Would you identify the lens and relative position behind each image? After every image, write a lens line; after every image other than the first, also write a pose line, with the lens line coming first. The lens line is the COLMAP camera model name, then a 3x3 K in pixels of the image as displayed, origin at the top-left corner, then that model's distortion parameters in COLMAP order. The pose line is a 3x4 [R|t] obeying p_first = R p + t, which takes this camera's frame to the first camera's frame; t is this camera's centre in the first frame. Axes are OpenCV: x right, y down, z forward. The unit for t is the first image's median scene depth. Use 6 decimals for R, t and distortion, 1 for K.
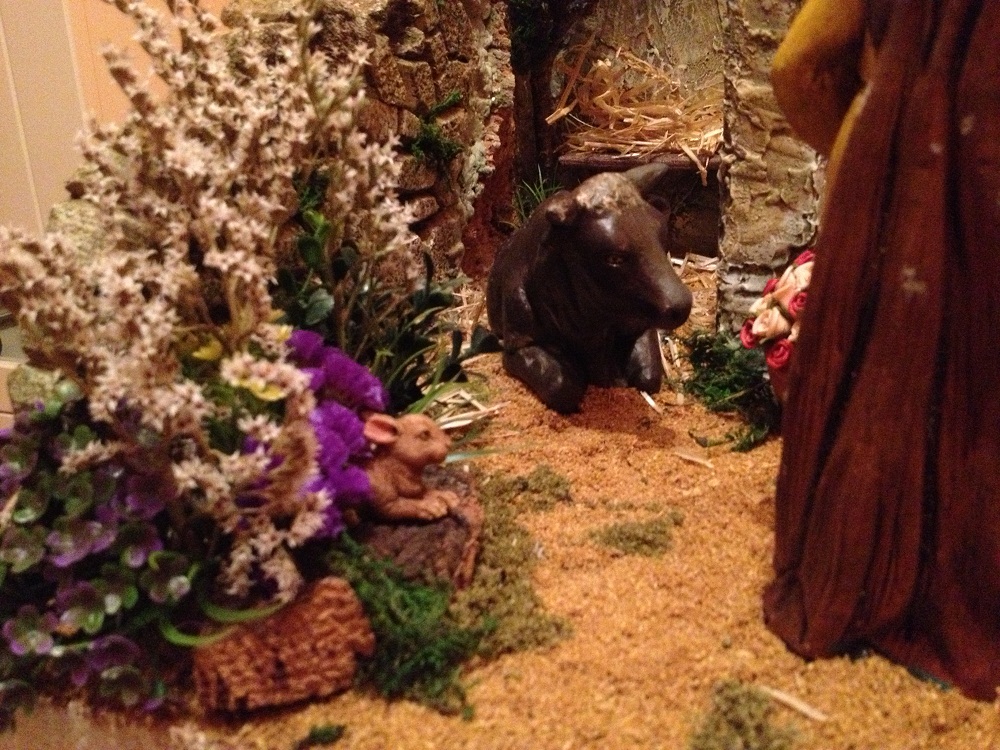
lens RADIAL K [[942.4, 0, 490.4], [0, 942.4, 355.6], [0, 0, 1]] dist [0.006036, 0.000000]
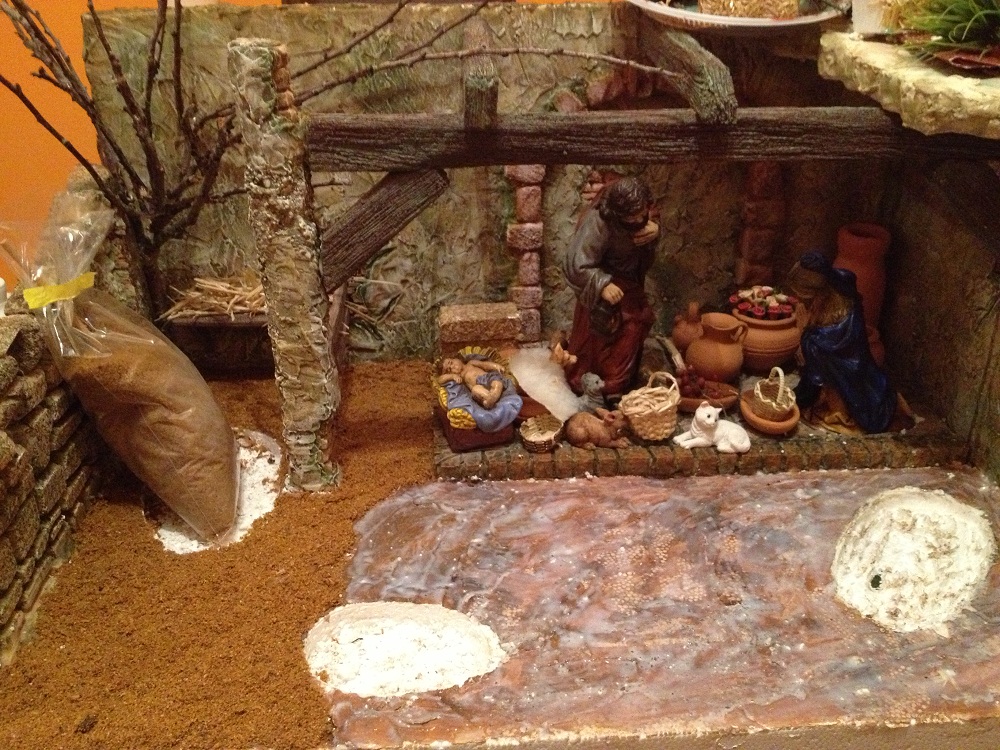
lens RADIAL K [[942.4, 0, 486.4], [0, 942.4, 388.8], [0, 0, 1]] dist [0.006036, 0.000000]
pose [[0.919546, -0.152604, 0.362143, -0.038928], [0.112459, 0.985170, 0.129590, -0.390312], [-0.376548, -0.078438, 0.923070, -0.831500]]
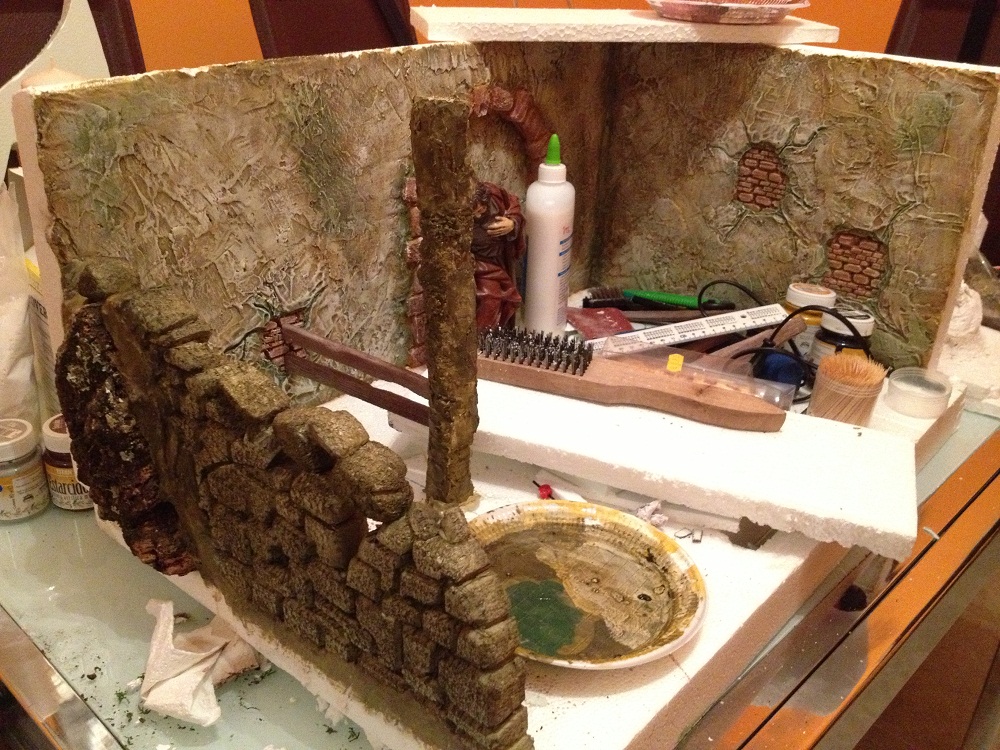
lens RADIAL K [[1007.3, 0, 486.1], [0, 1007.3, 377.6], [0, 0, 1]] dist [0.023762, 0.000000]
pose [[0.320922, -0.355752, 0.877753, -1.568046], [0.291053, 0.918972, 0.266044, -0.812240], [-0.901276, 0.170093, 0.398460, 0.103727]]
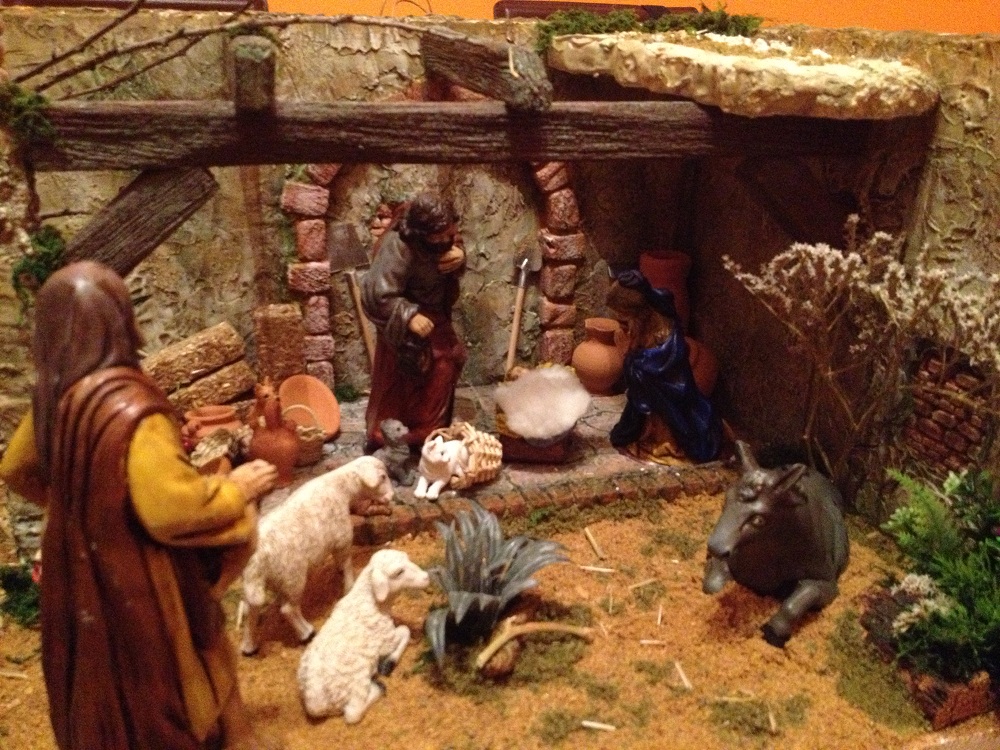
lens RADIAL K [[942.4, 0, 505.5], [0, 942.4, 378.5], [0, 0, 1]] dist [0.006036, 0.000000]
pose [[0.780720, -0.161655, 0.603609, 0.015937], [0.166093, 0.984895, 0.048940, -0.261508], [-0.602403, 0.062047, 0.795777, -0.548502]]
